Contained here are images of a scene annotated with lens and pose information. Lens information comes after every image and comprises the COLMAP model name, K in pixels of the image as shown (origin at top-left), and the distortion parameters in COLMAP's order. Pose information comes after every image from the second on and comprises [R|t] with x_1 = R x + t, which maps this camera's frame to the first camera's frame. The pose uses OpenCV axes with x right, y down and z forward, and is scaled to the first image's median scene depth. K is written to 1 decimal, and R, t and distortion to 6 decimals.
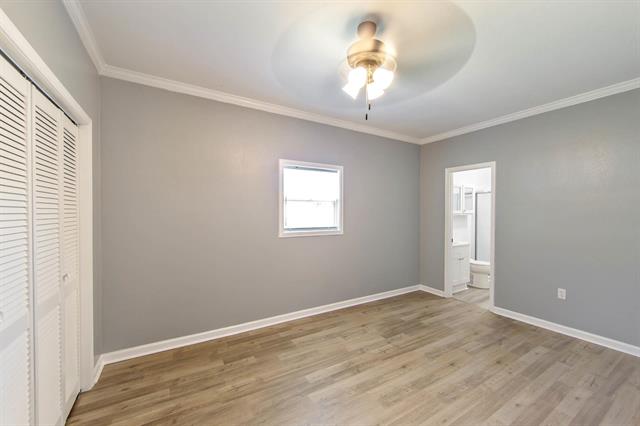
lens RADIAL K [[250.7, 0, 320.2], [0, 250.7, 214.8], [0, 0, 1]] dist [-0.000808, -0.000011]
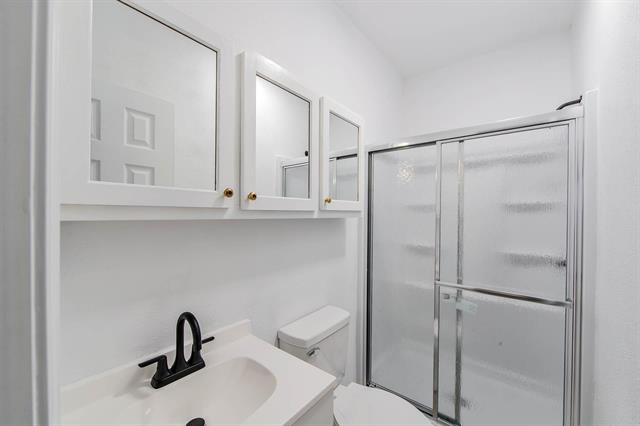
lens RADIAL K [[250.7, 0, 320.0], [0, 250.7, 215.7], [0, 0, 1]] dist [-0.000808, -0.000011]
pose [[0.943231, 0.000221, 0.332138, 0.465741], [0.001603, 0.999985, -0.005217, 0.001131], [-0.332134, 0.005453, 0.943216, 0.733672]]
